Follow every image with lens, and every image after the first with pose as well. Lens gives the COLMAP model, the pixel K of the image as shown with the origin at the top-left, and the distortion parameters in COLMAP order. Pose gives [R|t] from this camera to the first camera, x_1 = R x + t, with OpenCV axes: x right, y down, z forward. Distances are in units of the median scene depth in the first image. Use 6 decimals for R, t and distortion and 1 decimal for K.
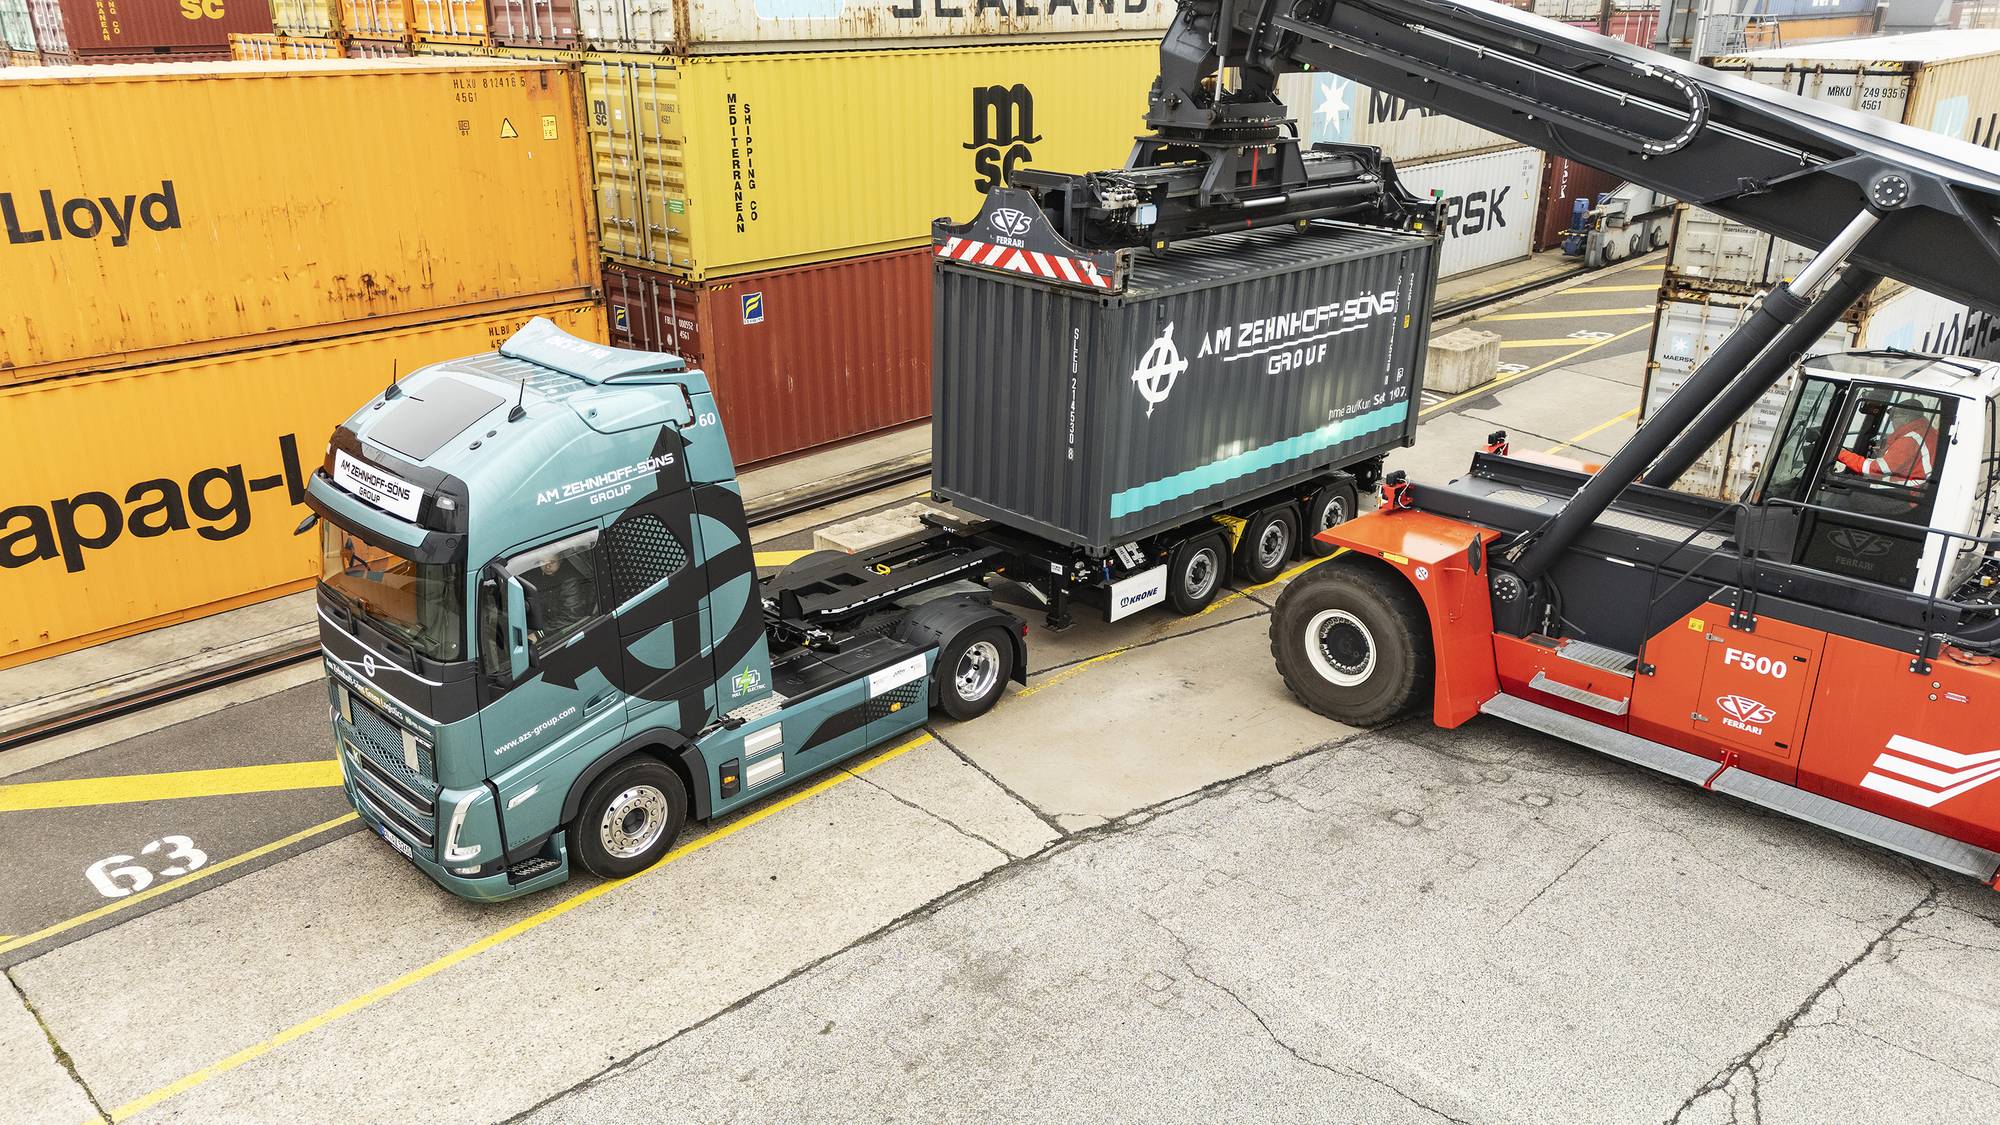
lens RADIAL K [[1461.2, 0, 995.7], [0, 1461.2, 565.2], [0, 0, 1]] dist [0.068867, -0.054107]
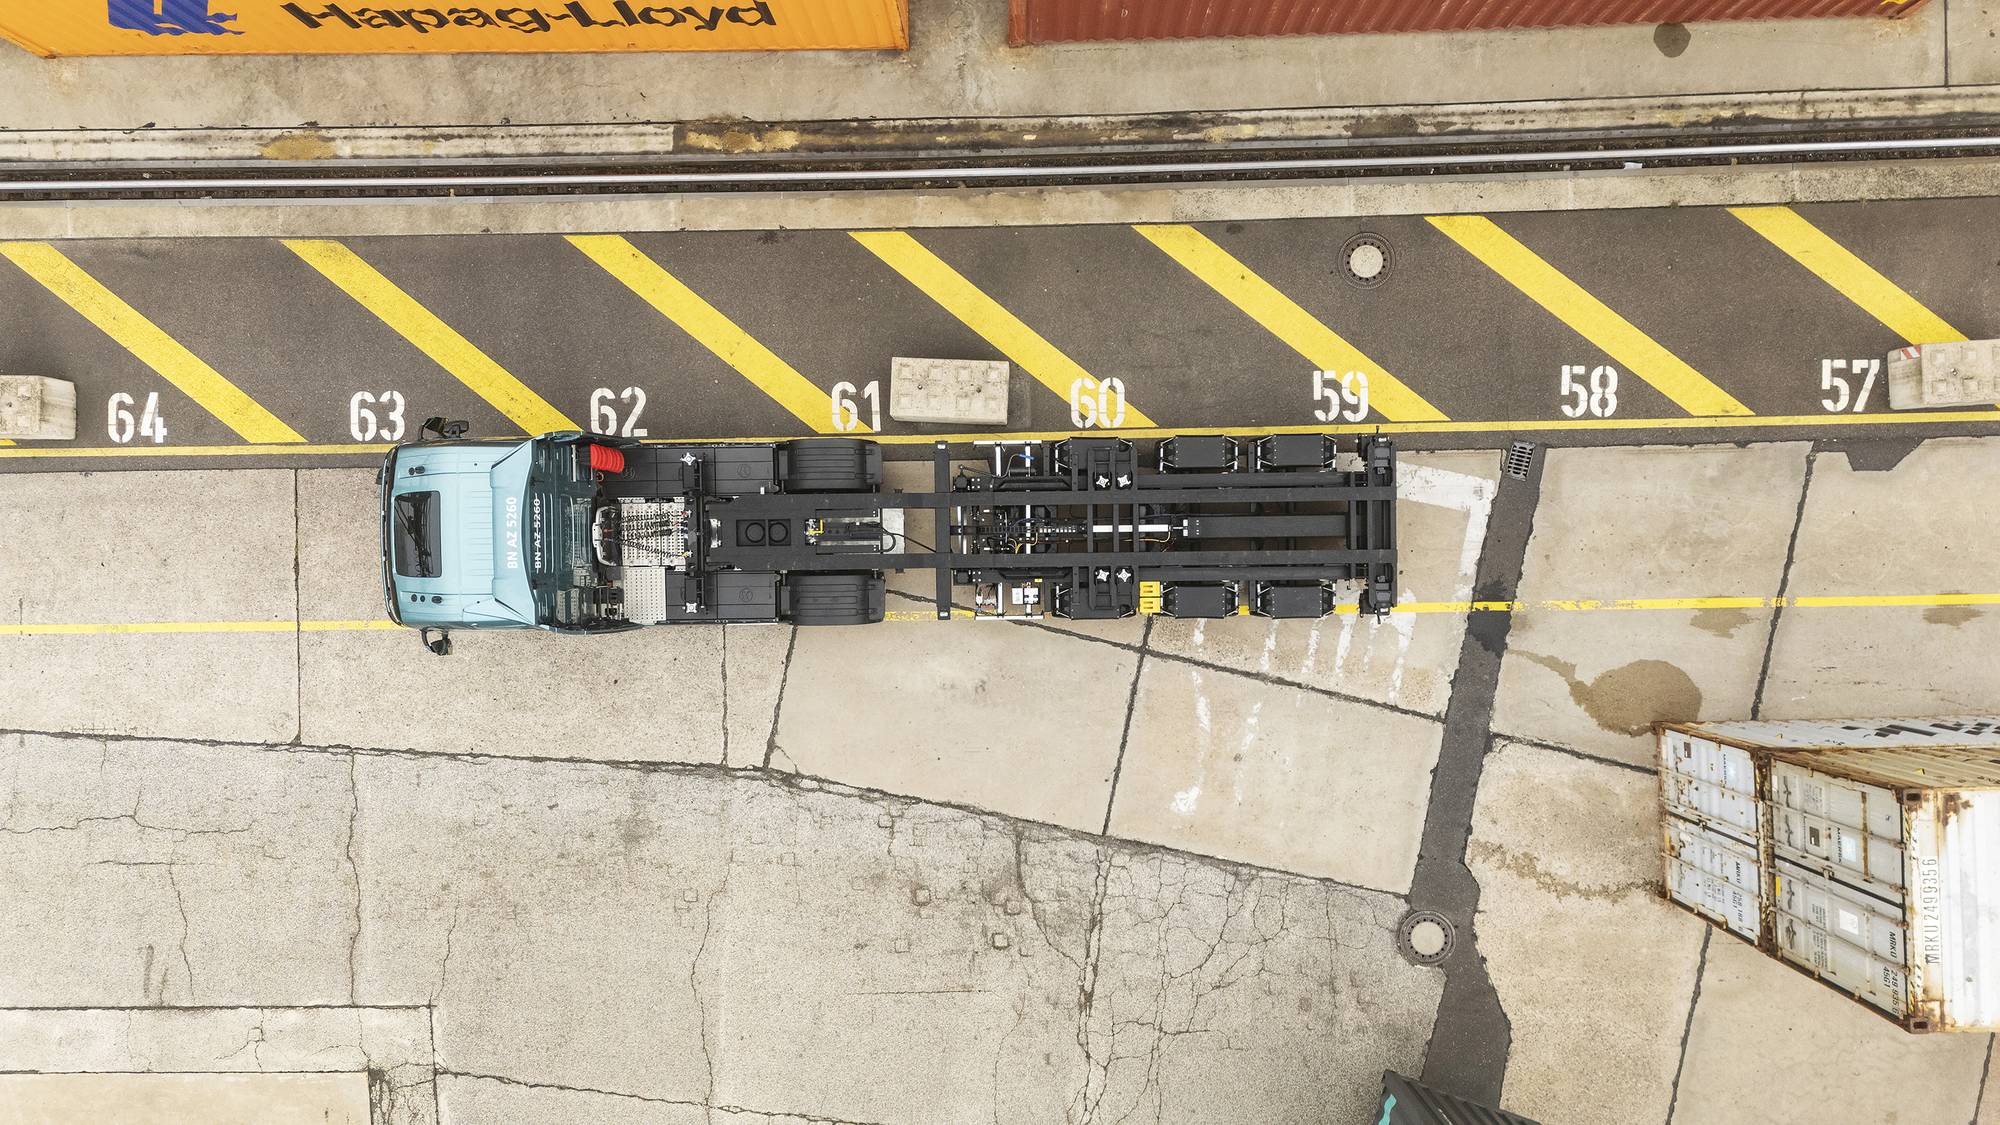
lens RADIAL K [[1461.2, 0, 1005.9], [0, 1461.2, 558.0], [0, 0, 1]] dist [0.068867, -0.054107]
pose [[0.706767, 0.707407, -0.007483, 0.087270], [-0.238739, 0.248454, 0.938762, -1.539200], [0.665946, -0.661699, 0.344485, 0.758421]]
